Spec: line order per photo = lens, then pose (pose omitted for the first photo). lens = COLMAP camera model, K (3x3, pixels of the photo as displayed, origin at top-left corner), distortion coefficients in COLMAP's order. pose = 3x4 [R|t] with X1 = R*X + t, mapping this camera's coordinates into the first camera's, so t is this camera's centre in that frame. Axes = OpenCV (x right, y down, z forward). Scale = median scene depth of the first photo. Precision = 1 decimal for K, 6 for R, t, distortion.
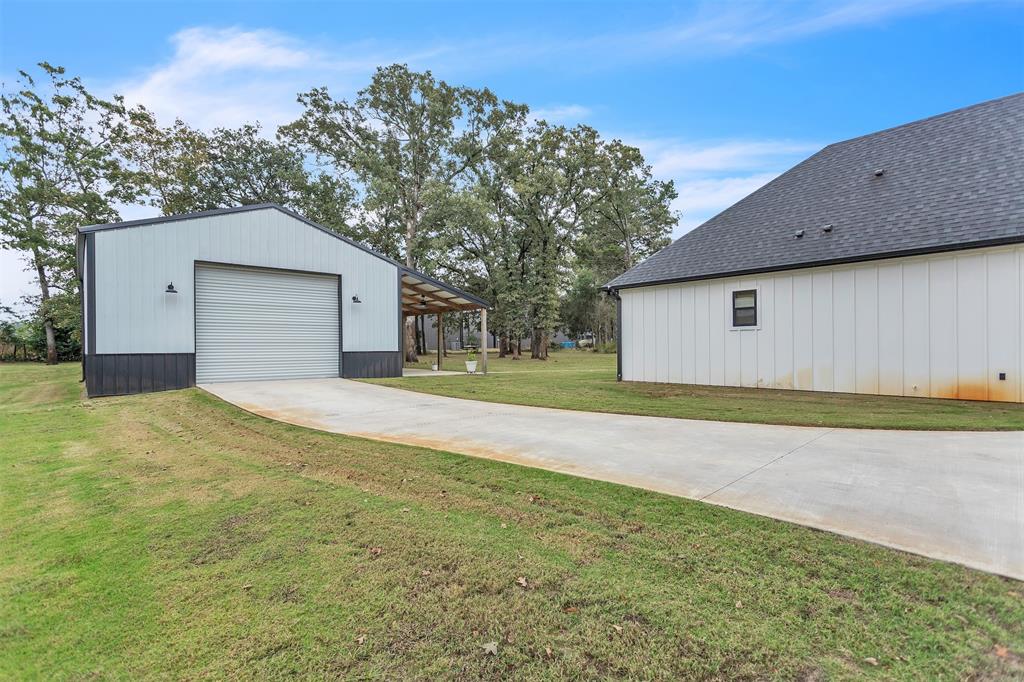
lens RADIAL K [[491.8, 0, 511.7], [0, 491.8, 344.8], [0, 0, 1]] dist [-0.000623, 0.000167]
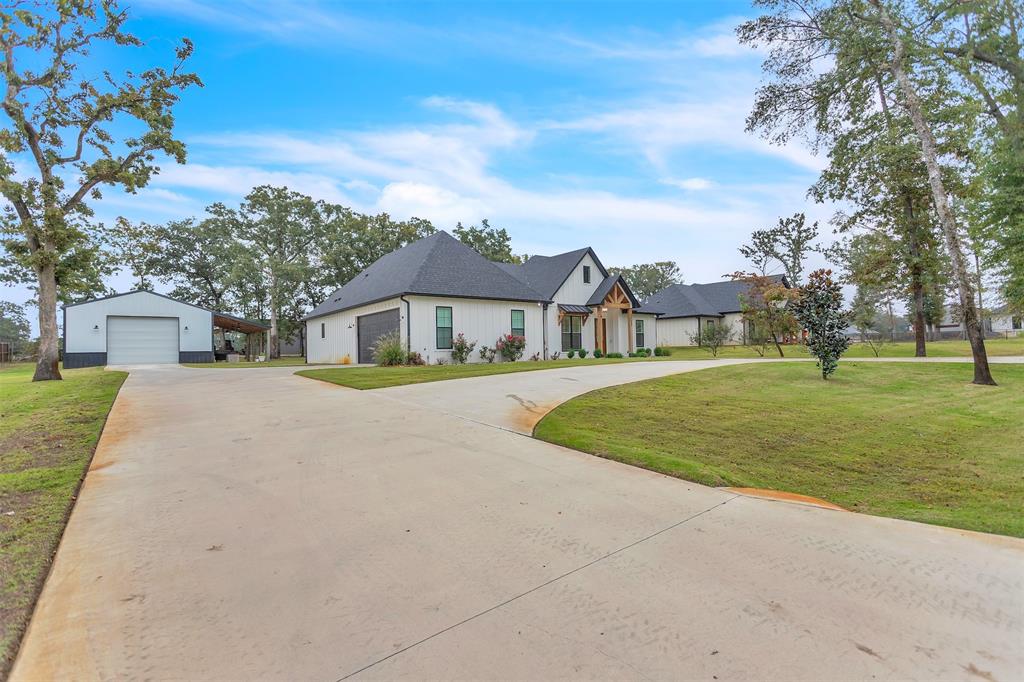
lens RADIAL K [[491.8, 0, 517.5], [0, 491.8, 344.0], [0, 0, 1]] dist [-0.000623, 0.000167]
pose [[0.996489, -0.011018, -0.082994, 1.381995], [0.010248, 0.999900, -0.009703, 0.016801], [0.083093, 0.008818, 0.996503, -1.110789]]
